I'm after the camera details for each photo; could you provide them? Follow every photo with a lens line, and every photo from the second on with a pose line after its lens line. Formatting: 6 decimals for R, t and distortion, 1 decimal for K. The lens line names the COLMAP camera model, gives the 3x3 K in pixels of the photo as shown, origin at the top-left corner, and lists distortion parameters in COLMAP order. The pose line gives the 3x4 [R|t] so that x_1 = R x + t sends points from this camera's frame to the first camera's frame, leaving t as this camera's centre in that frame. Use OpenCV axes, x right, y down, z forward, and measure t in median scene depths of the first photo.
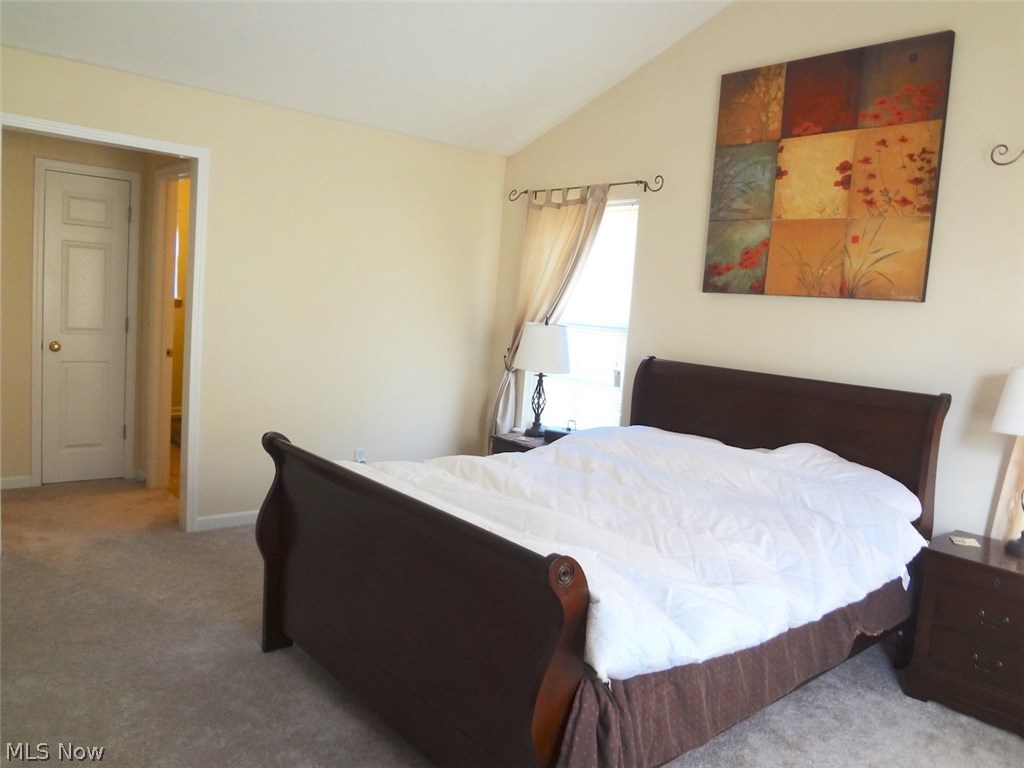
lens RADIAL K [[749.2, 0, 512.0], [0, 749.2, 379.8], [0, 0, 1]] dist [-0.062331, 0.011373]
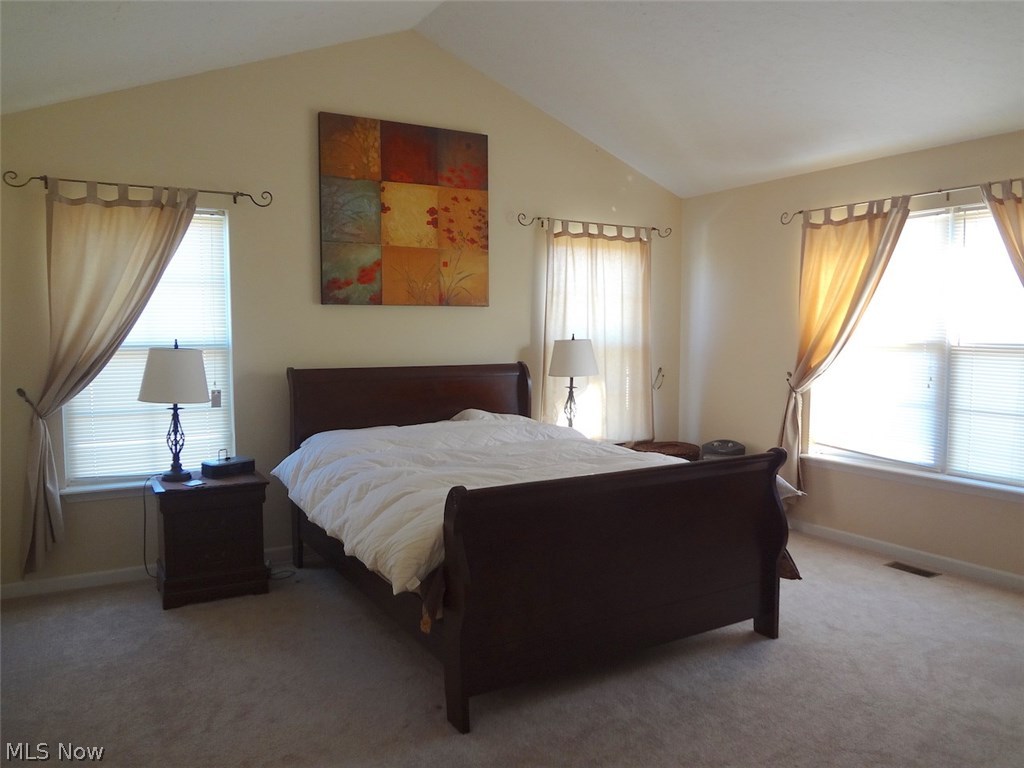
lens RADIAL K [[749.2, 0, 513.6], [0, 749.2, 385.4], [0, 0, 1]] dist [-0.062331, 0.011373]
pose [[0.183982, -0.131794, 0.974054, -0.881182], [0.119548, 0.986614, 0.110913, -0.097181], [-0.975633, 0.096040, 0.197275, 0.569770]]
